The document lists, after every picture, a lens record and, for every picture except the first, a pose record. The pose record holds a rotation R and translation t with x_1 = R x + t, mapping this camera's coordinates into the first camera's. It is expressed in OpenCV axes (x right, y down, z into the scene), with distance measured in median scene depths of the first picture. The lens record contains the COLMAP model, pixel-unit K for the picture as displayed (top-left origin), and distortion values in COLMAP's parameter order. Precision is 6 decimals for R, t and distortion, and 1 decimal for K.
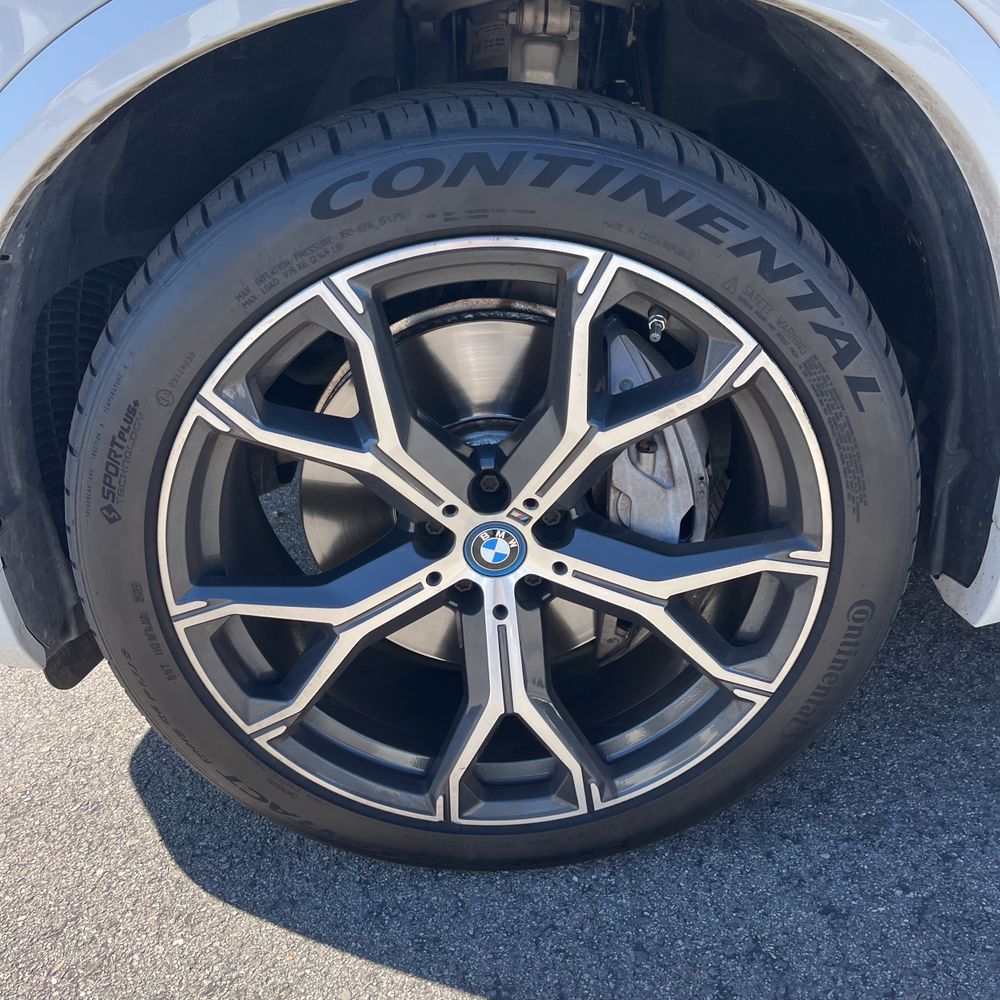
lens RADIAL K [[965.9, 0, 502.3], [0, 965.9, 497.8], [0, 0, 1]] dist [0.056018, 0.000000]
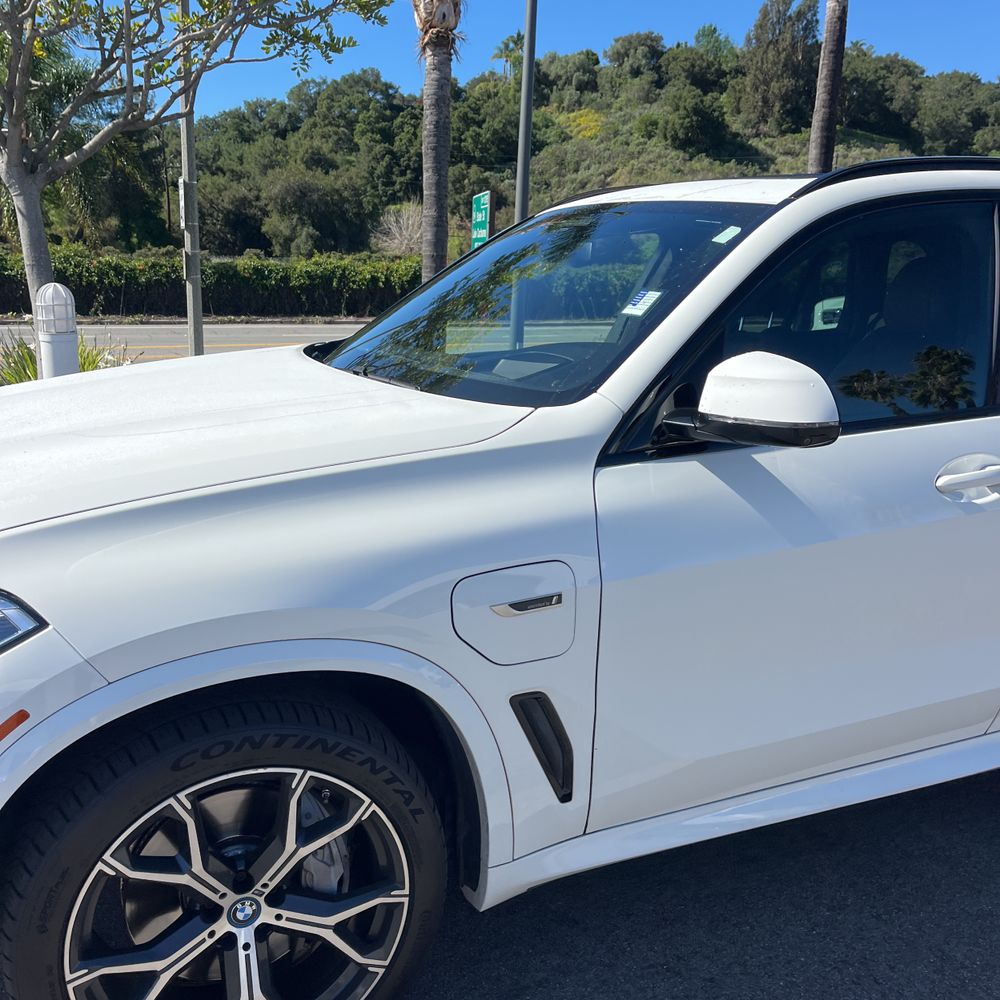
lens RADIAL K [[1016.0, 0, 506.1], [0, 1016.0, 497.9], [0, 0, 1]] dist [0.024818, 0.000000]
pose [[0.916987, 0.004589, 0.398891, -0.372363], [0.090391, 0.971535, -0.218972, -0.276270], [-0.388541, 0.236850, 0.890471, -1.308575]]
